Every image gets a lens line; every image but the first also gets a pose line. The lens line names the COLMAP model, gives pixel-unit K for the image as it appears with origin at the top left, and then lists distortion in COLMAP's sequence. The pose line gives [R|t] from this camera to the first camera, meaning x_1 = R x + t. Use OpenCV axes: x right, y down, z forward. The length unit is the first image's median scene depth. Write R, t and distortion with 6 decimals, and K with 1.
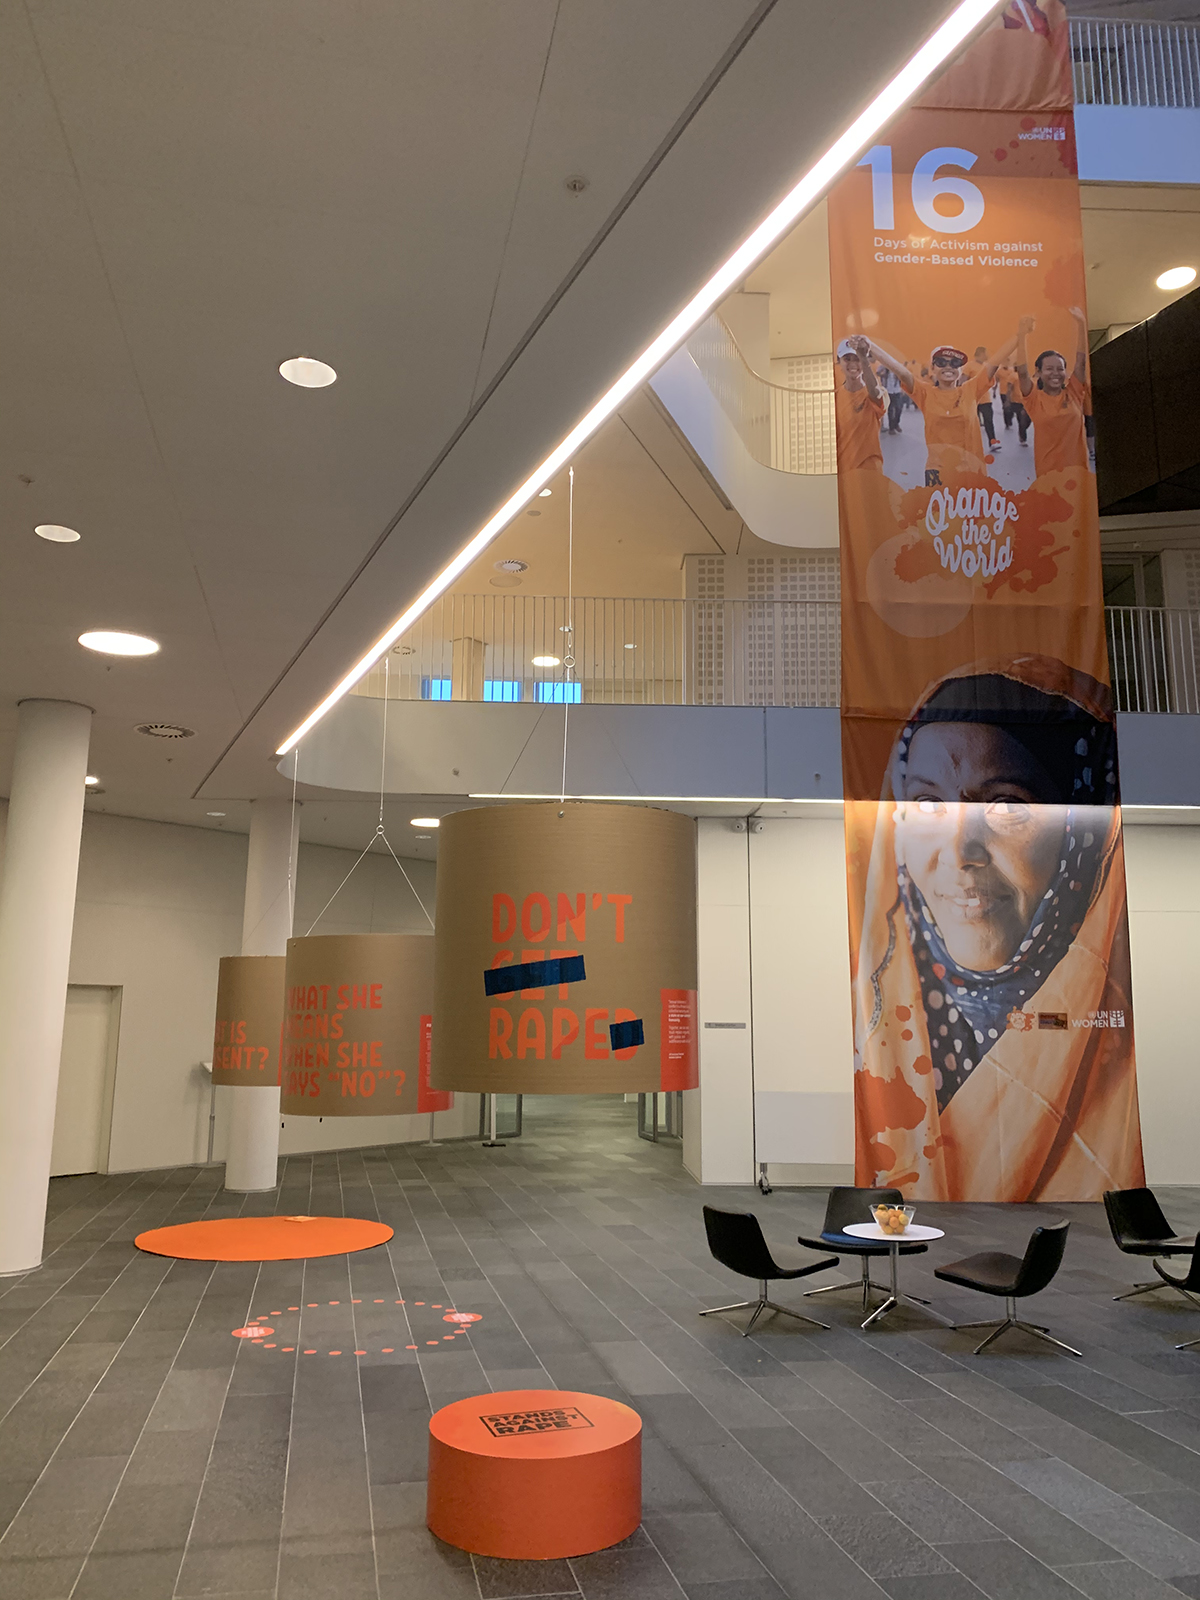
lens RADIAL K [[1192.5, 0, 600.0], [0, 1192.5, 800.0], [0, 0, 1]] dist [0.016423, -0.007745]
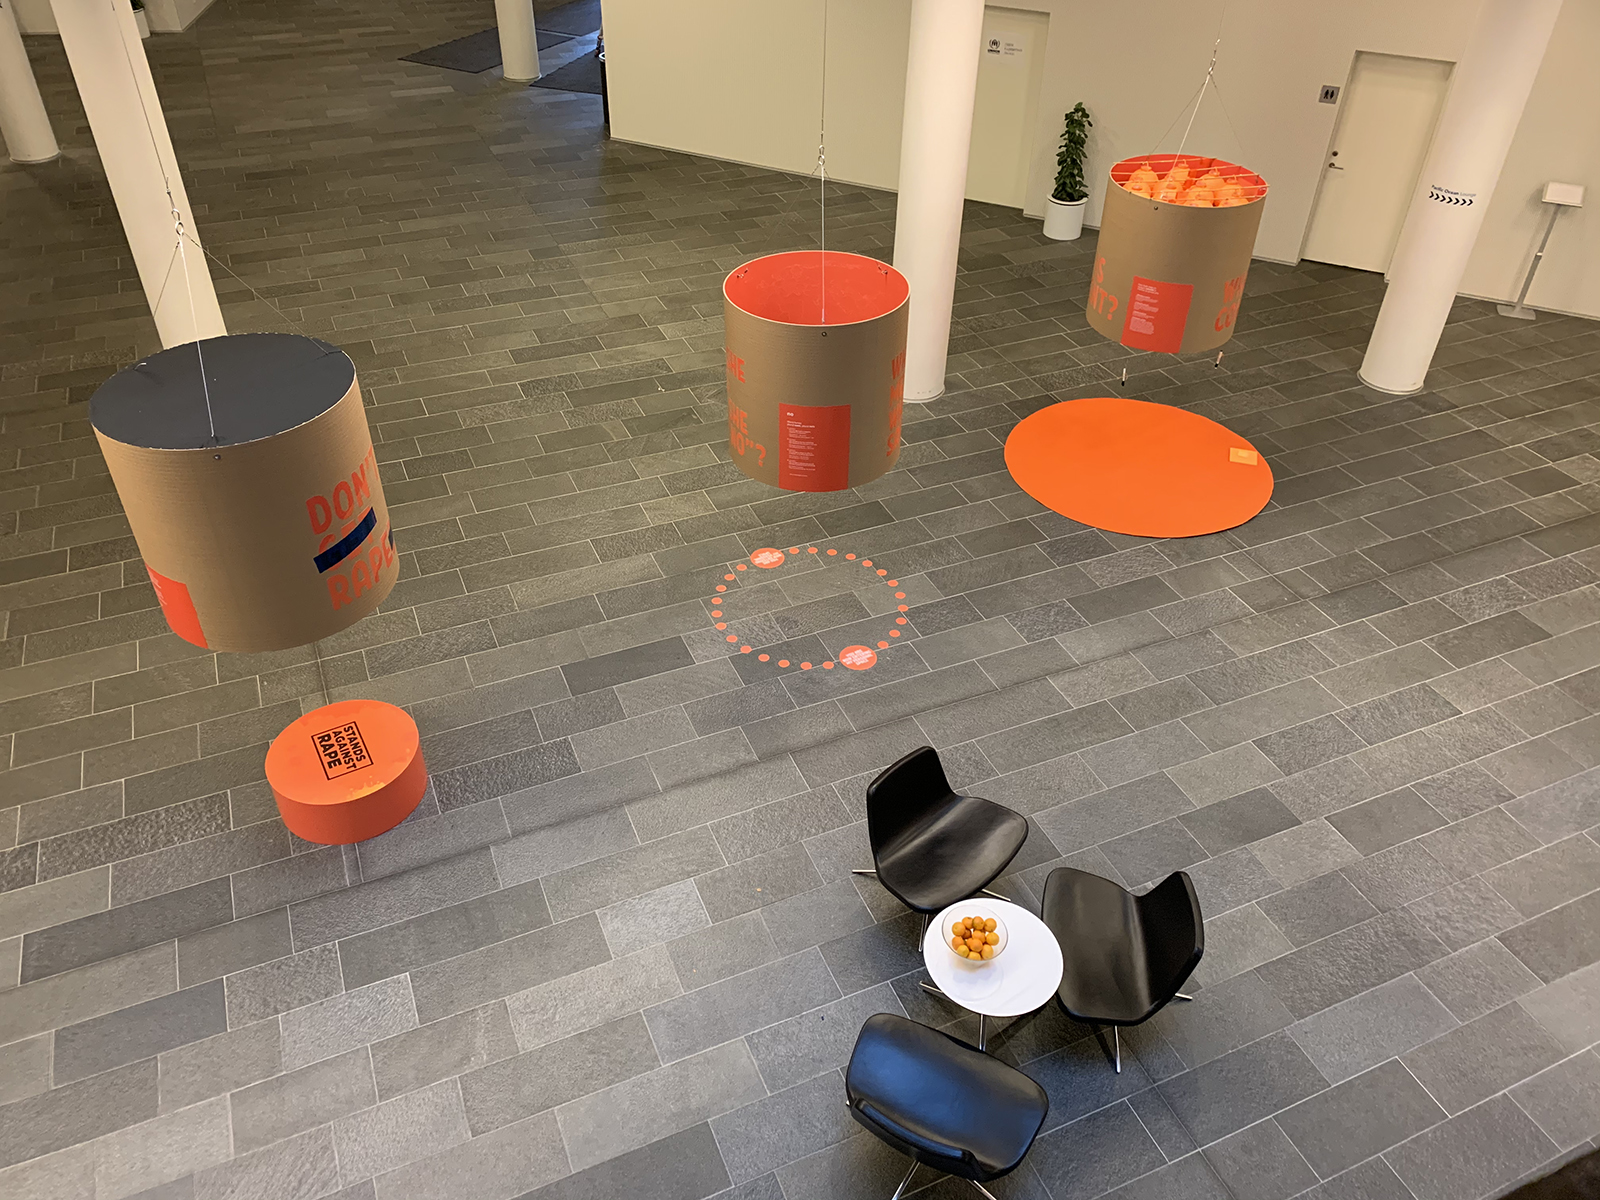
lens RADIAL K [[1192.5, 0, 804.2], [0, 1192.5, 557.0], [0, 0, 1]] dist [0.016423, -0.007745]
pose [[0.217327, 0.566916, -0.794591, 0.897417], [0.163463, 0.781414, 0.602223, -0.367948], [0.962314, -0.260766, 0.077152, 1.226174]]
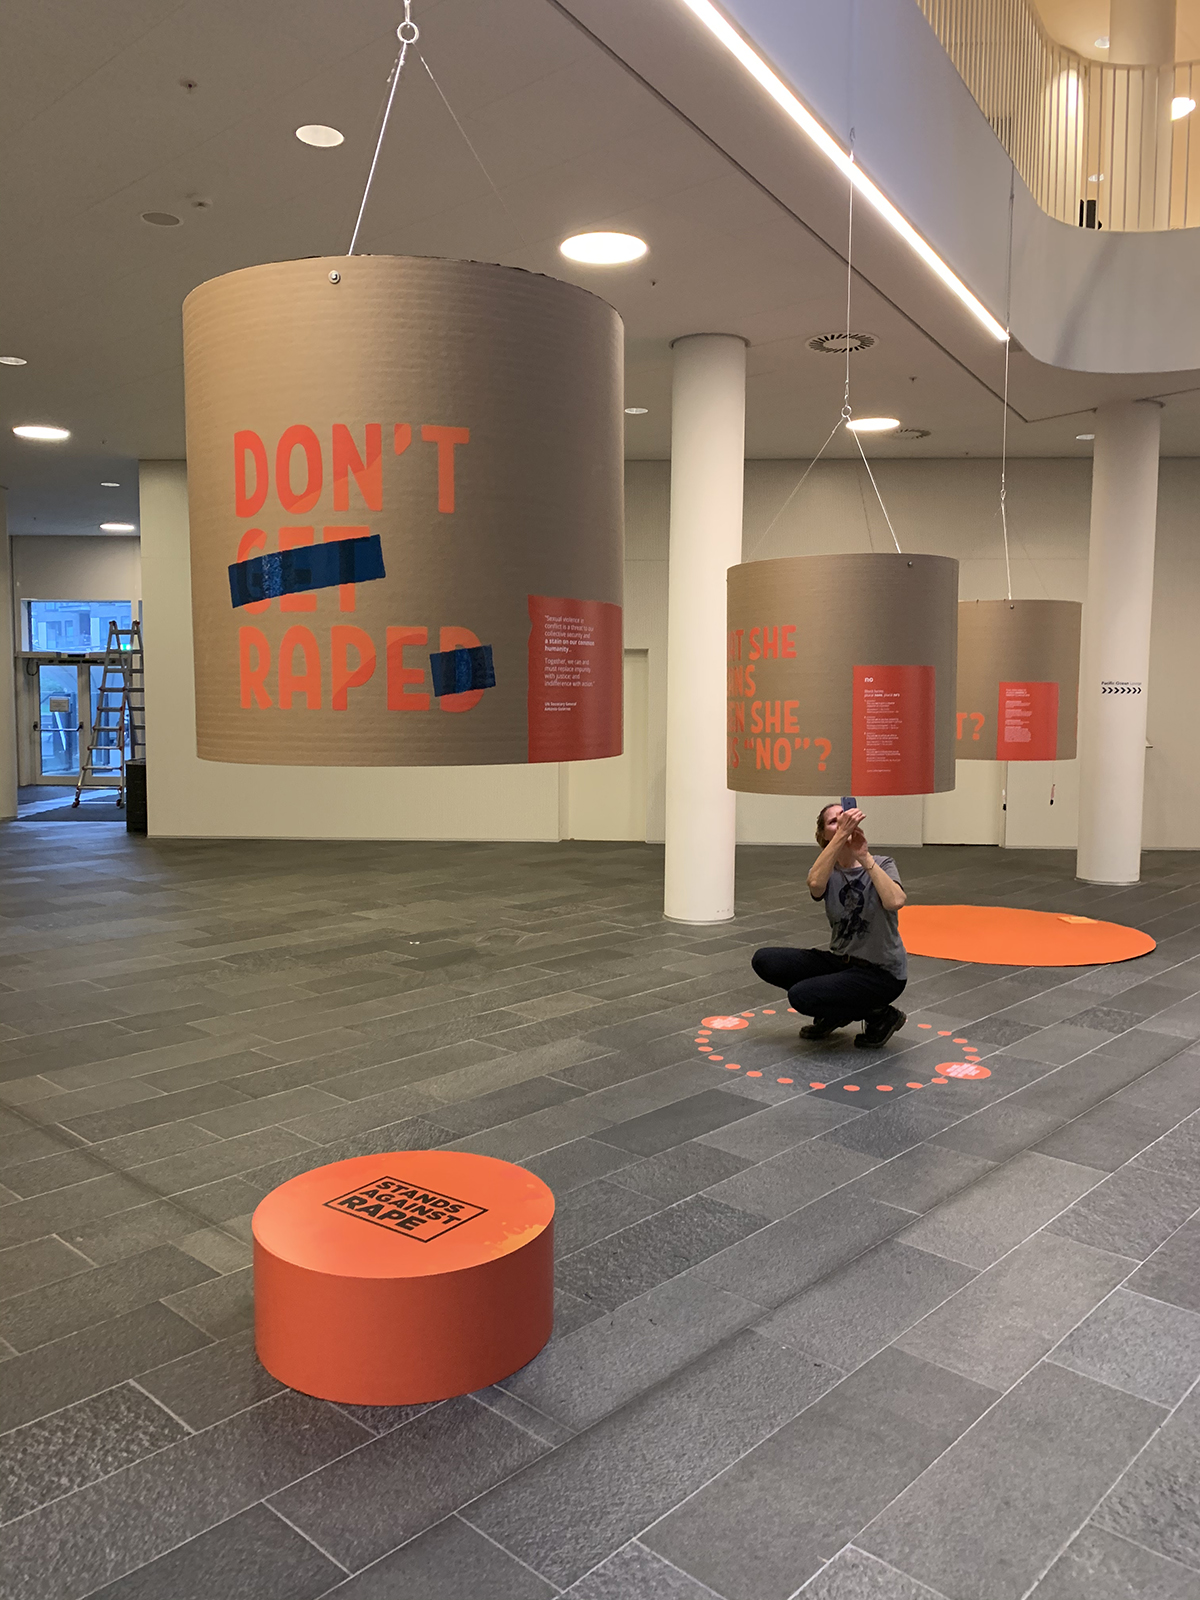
lens RADIAL K [[1192.5, 0, 600.0], [0, 1192.5, 800.0], [0, 0, 1]] dist [0.016423, -0.007745]
pose [[0.578990, 0.064224, -0.812801, 0.475462], [0.151561, 0.971040, 0.184691, 0.139428], [0.801124, -0.230123, 0.552488, 0.621621]]
